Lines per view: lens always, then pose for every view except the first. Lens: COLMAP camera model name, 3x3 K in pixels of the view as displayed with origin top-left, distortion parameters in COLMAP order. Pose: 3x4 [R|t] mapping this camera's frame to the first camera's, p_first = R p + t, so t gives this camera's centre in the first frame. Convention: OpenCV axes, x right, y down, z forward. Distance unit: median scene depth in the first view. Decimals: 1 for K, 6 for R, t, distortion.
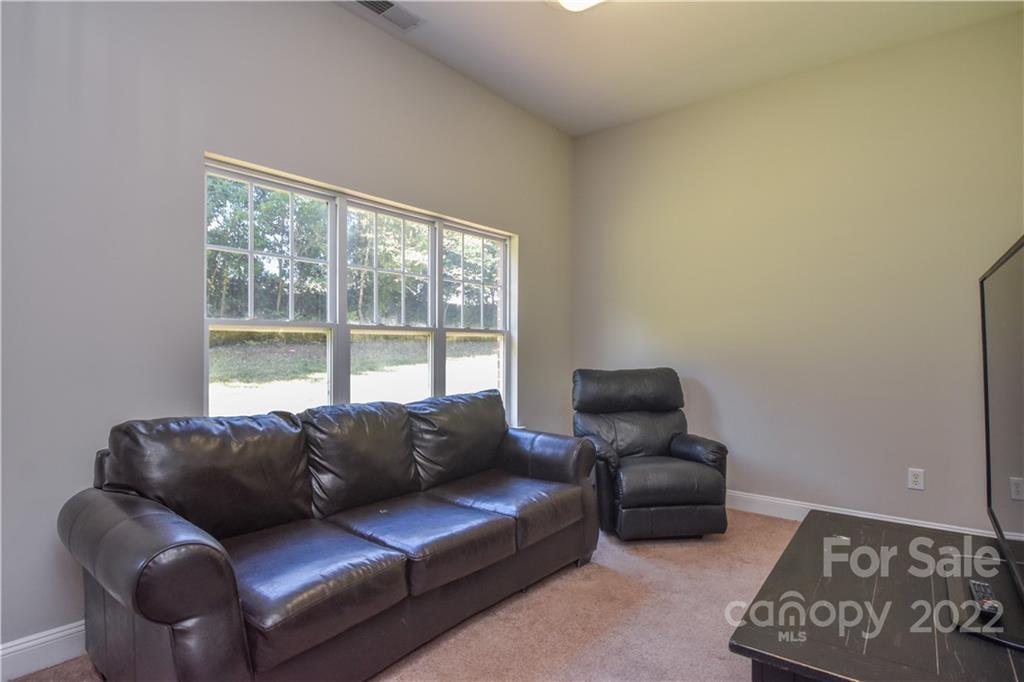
lens RADIAL K [[525.8, 0, 512.7], [0, 525.8, 345.5], [0, 0, 1]] dist [-0.003892, -0.001681]
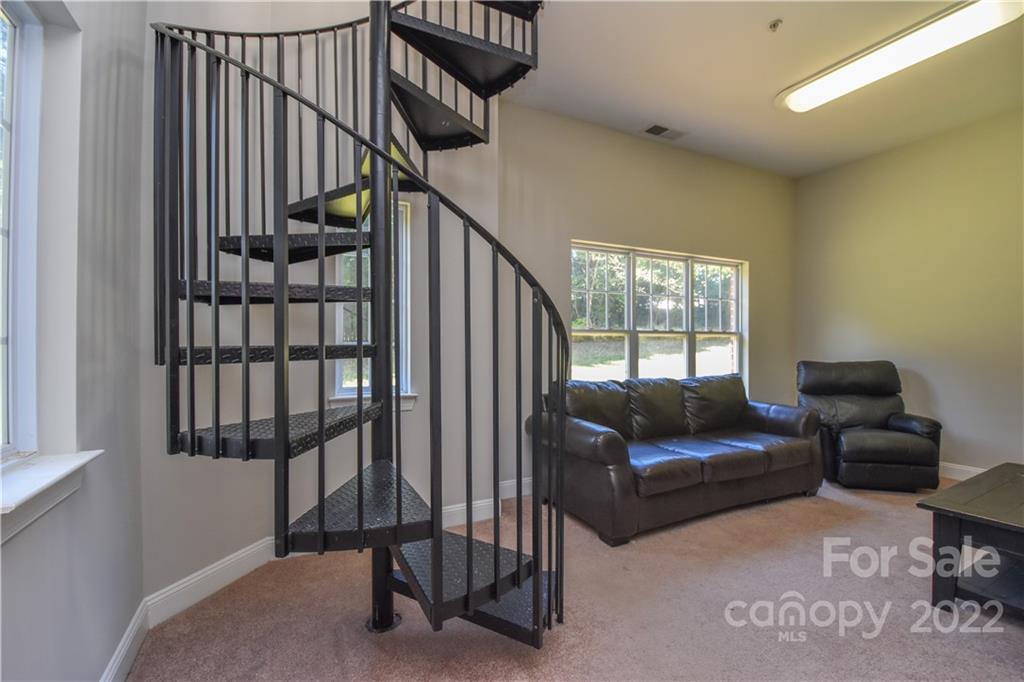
lens RADIAL K [[450.7, 0, 503.0], [0, 450.7, 344.1], [0, 0, 1]] dist [-0.004873, -0.010477]
pose [[0.908569, -0.000121, -0.417736, -0.105447], [0.000227, 1.000000, 0.000205, 0.002495], [0.417736, -0.000281, 0.908569, -0.412409]]
